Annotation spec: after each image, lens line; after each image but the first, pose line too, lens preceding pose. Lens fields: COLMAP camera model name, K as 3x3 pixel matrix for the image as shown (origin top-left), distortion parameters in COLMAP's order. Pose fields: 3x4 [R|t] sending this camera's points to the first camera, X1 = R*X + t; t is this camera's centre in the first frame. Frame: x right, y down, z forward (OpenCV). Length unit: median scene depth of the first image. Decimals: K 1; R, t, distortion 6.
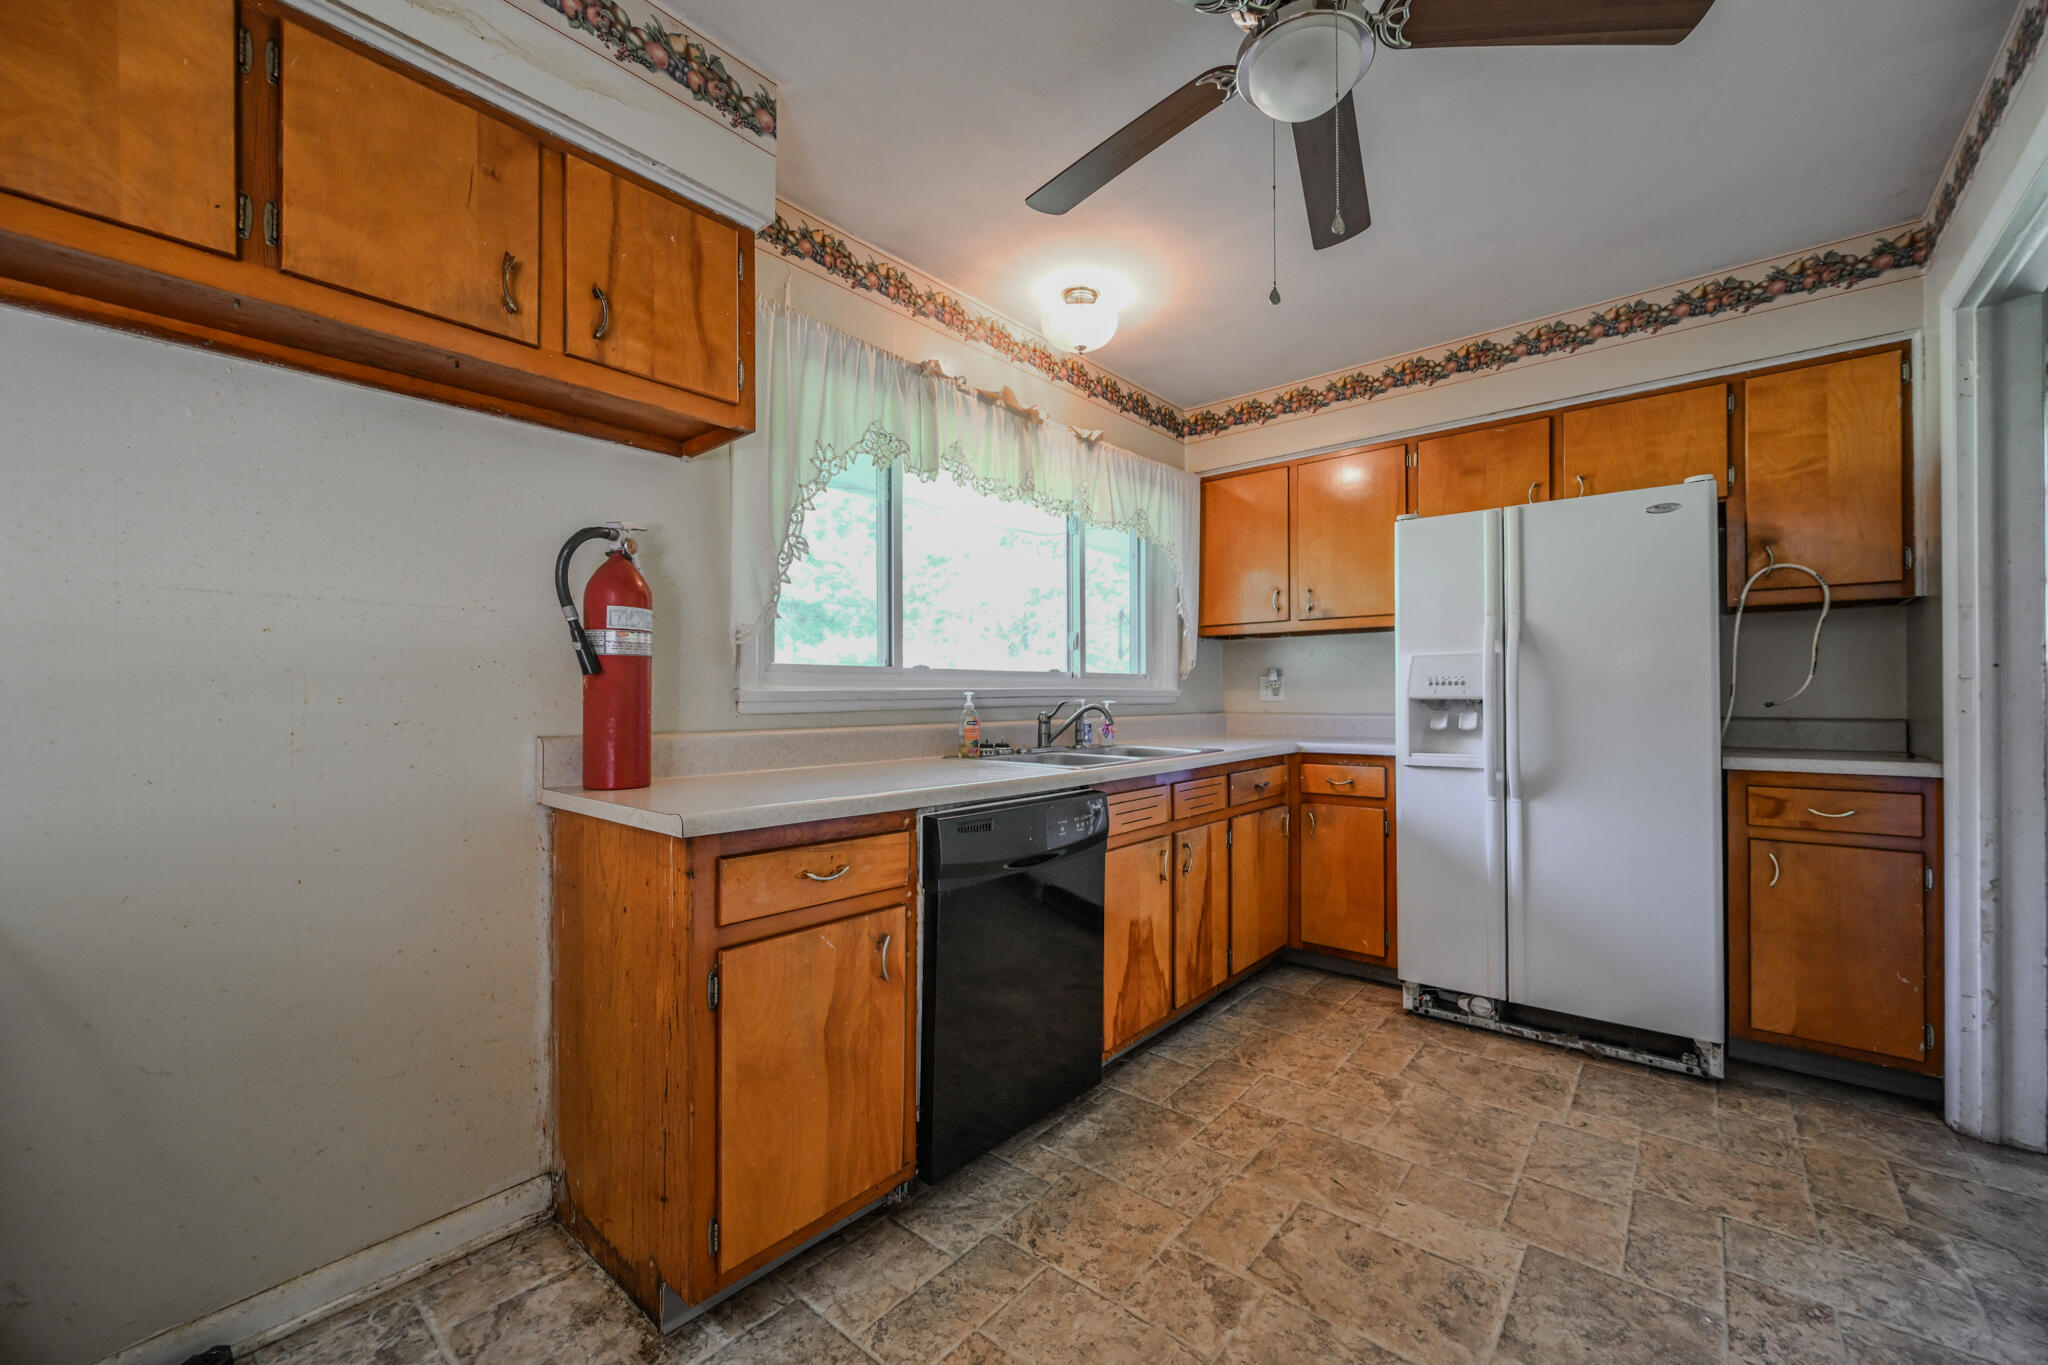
lens RADIAL K [[815.3, 0, 1024.0], [0, 815.3, 682.5], [0, 0, 1]] dist [-0.002108, -0.000063]
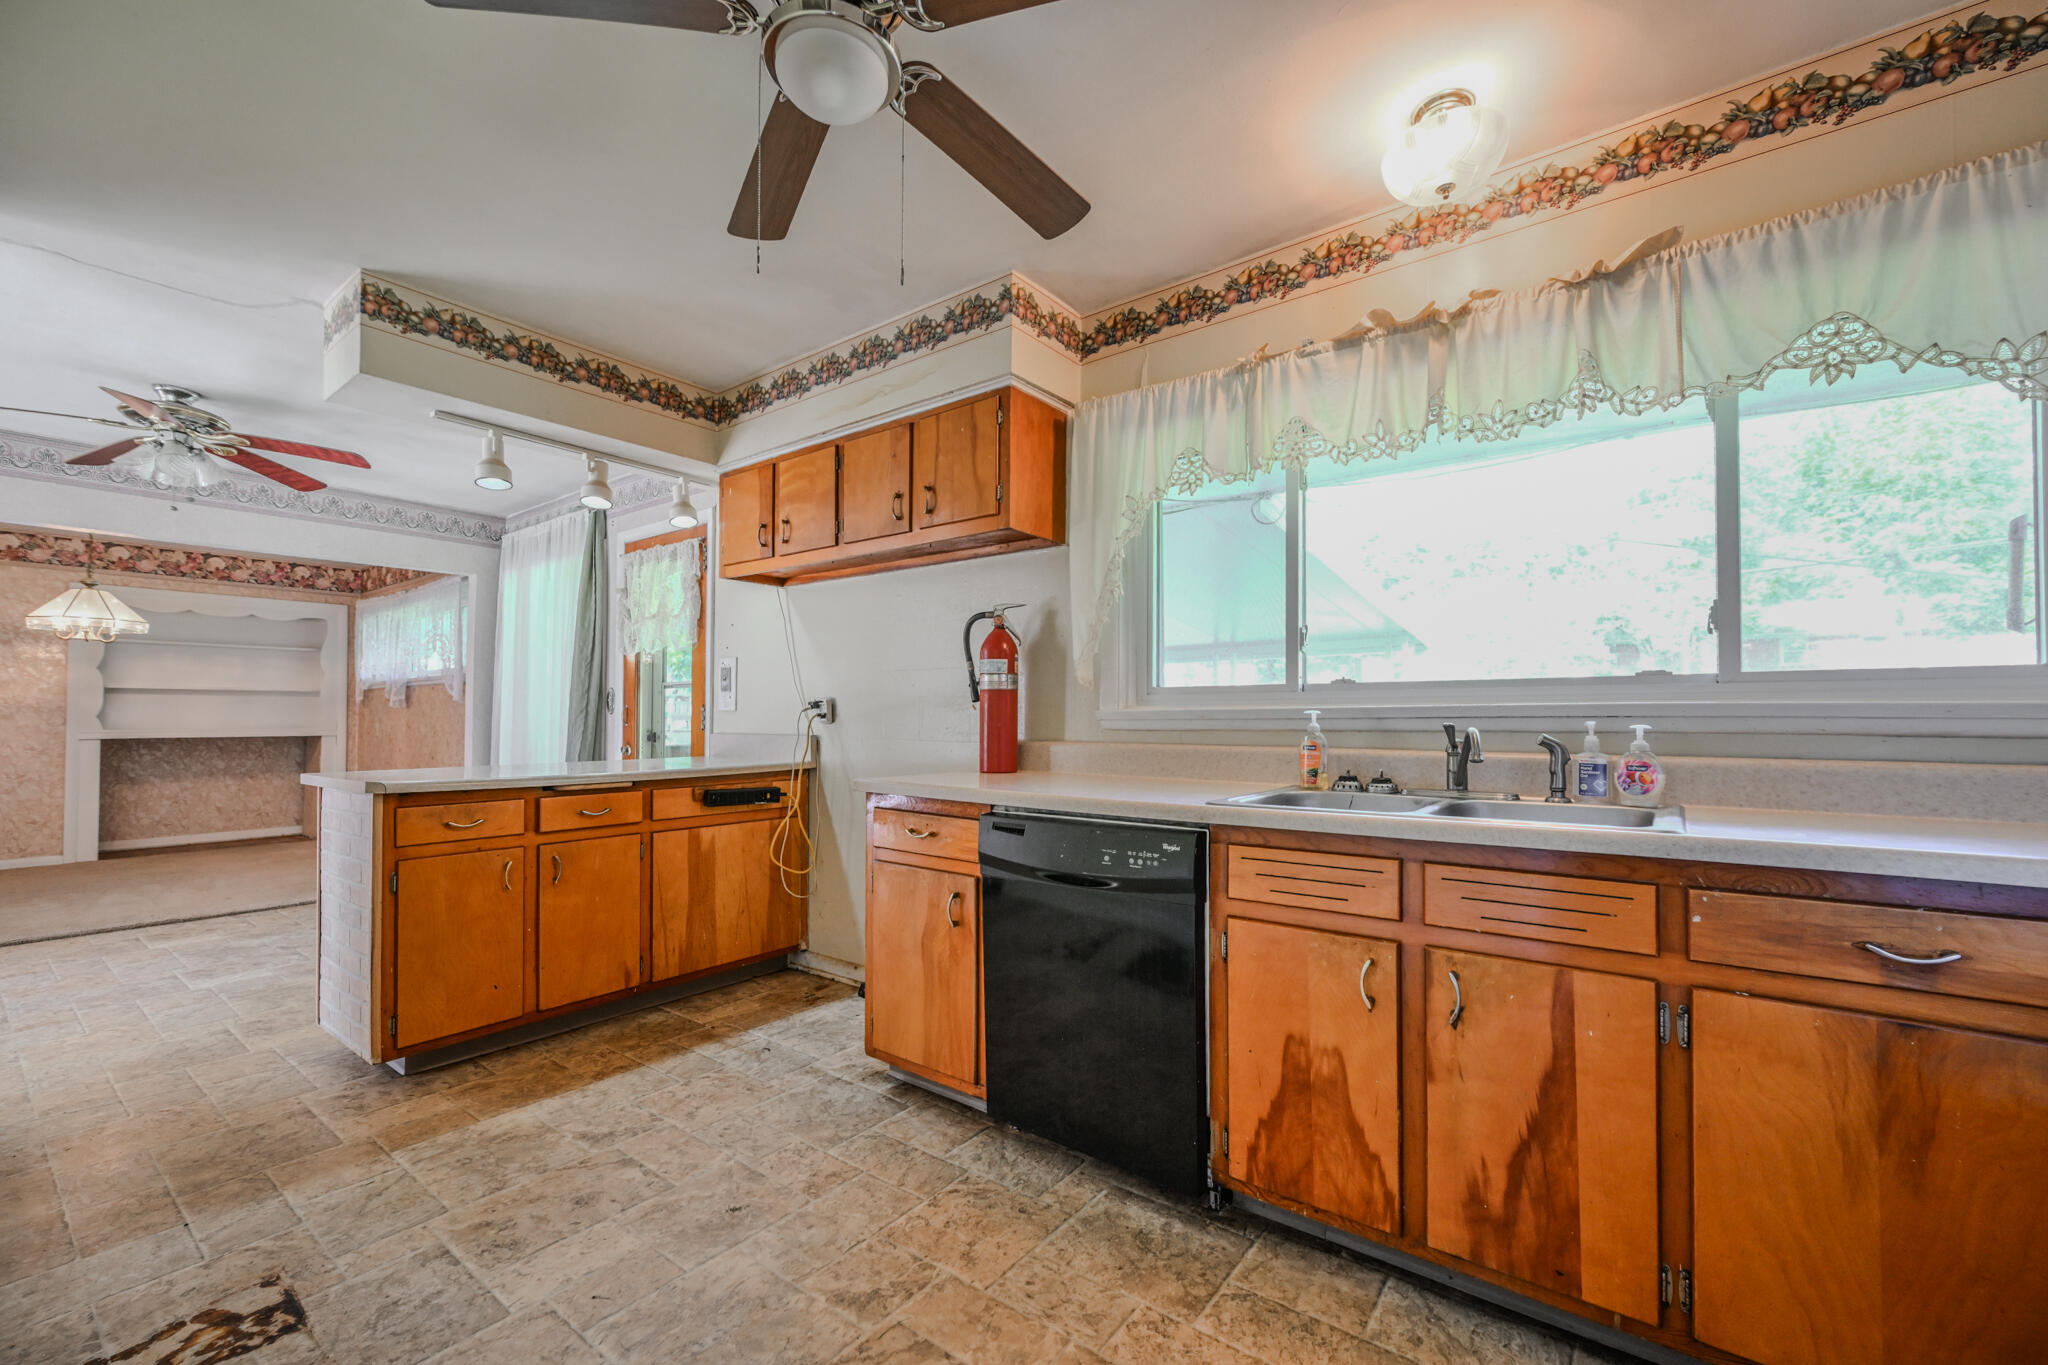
lens RADIAL K [[806.4, 0, 1026.5], [0, 806.4, 697.2], [0, 0, 1]] dist [-0.000494, -0.000169]
pose [[0.058756, -0.025065, -0.997958, 0.900964], [0.011199, 0.999638, -0.024448, 0.017796], [0.998210, -0.009740, 0.059015, 0.805393]]
